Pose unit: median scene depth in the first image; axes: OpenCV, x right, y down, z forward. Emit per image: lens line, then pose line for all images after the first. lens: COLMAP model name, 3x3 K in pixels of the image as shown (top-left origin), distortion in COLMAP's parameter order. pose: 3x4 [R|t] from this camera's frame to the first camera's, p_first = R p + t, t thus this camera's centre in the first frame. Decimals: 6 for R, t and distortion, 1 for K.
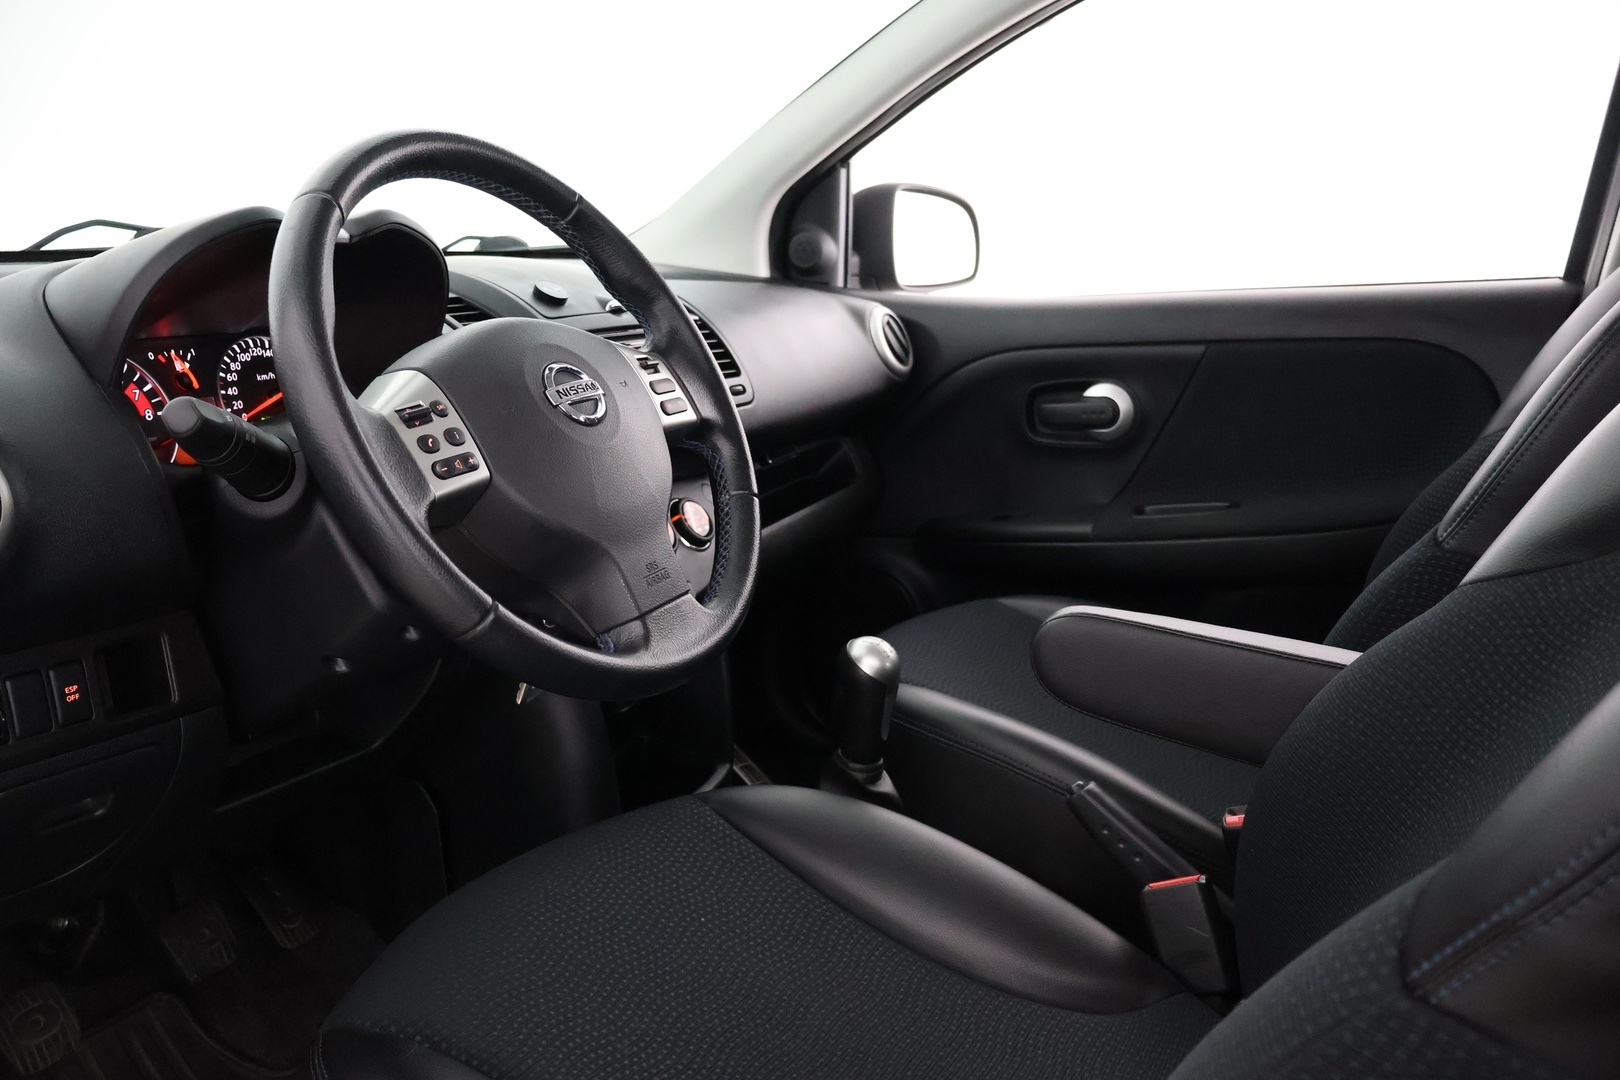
lens RADIAL K [[1347.6, 0, 810.0], [0, 1347.6, 540.0], [0, 0, 1]] dist [-0.008050, -0.008798]
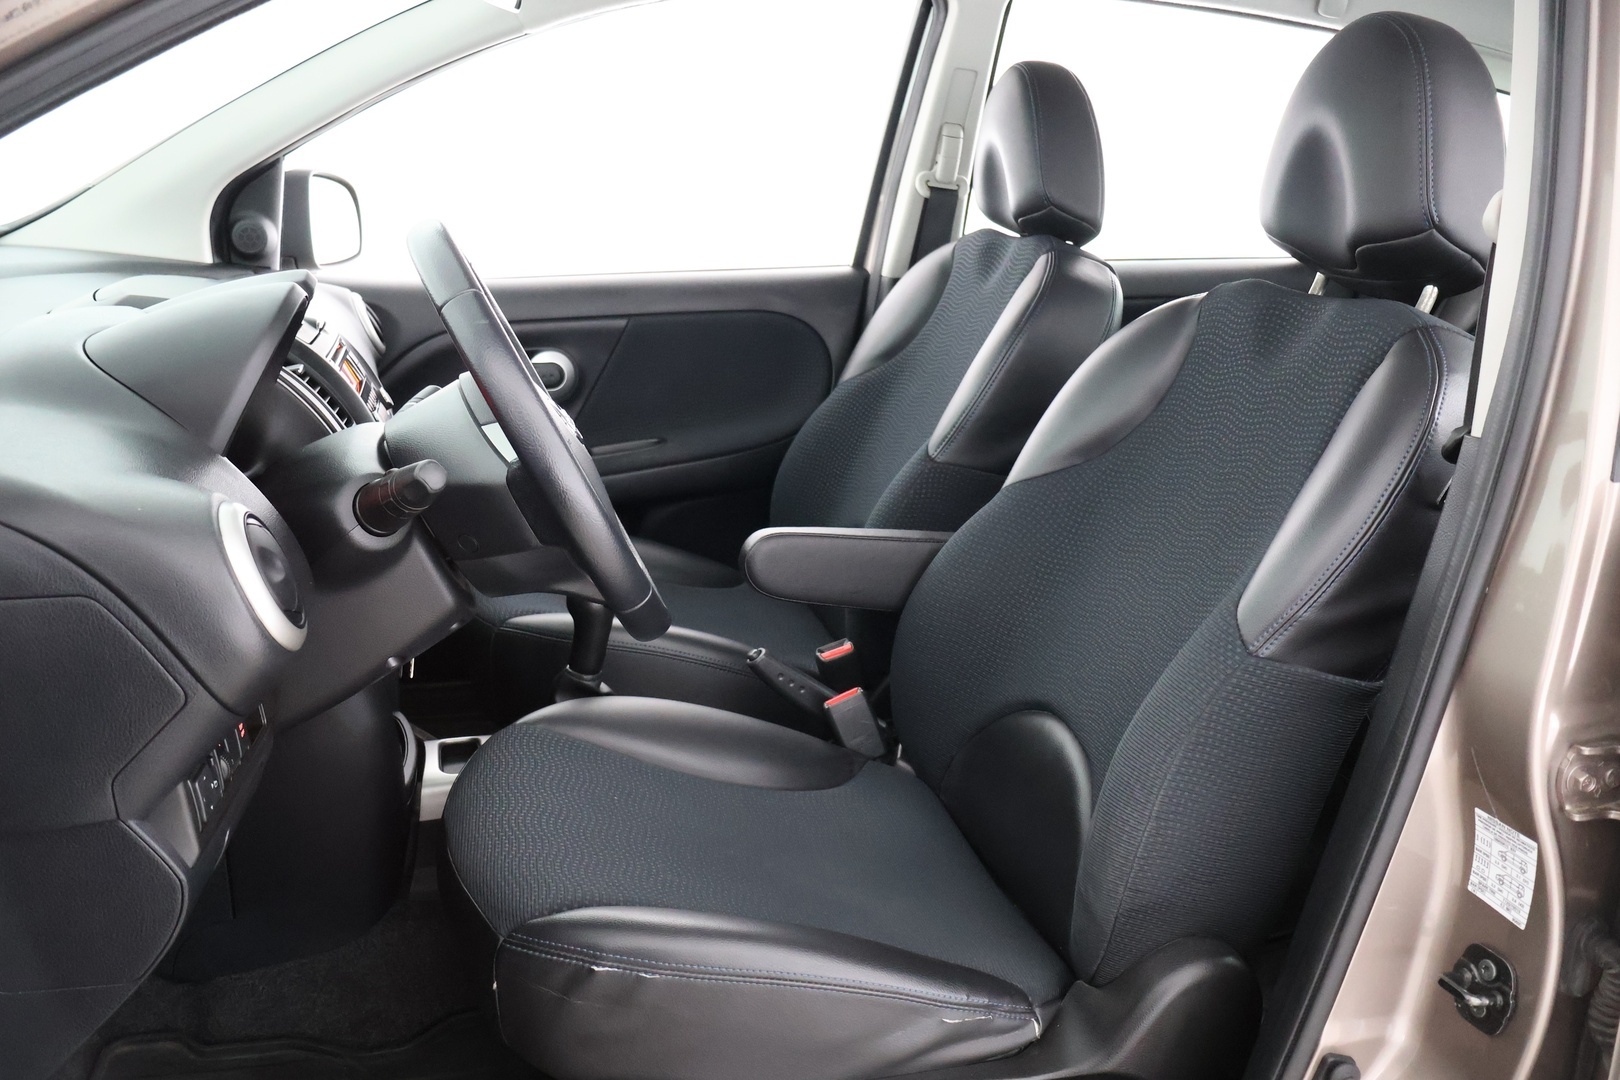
lens RADIAL K [[1347.6, 0, 810.0], [0, 1347.6, 540.0], [0, 0, 1]] dist [-0.008050, -0.008798]
pose [[0.746173, -0.147697, 0.649162, -0.425723], [0.103839, 0.988967, 0.105651, -0.052261], [-0.657604, -0.011426, 0.753277, -0.077163]]
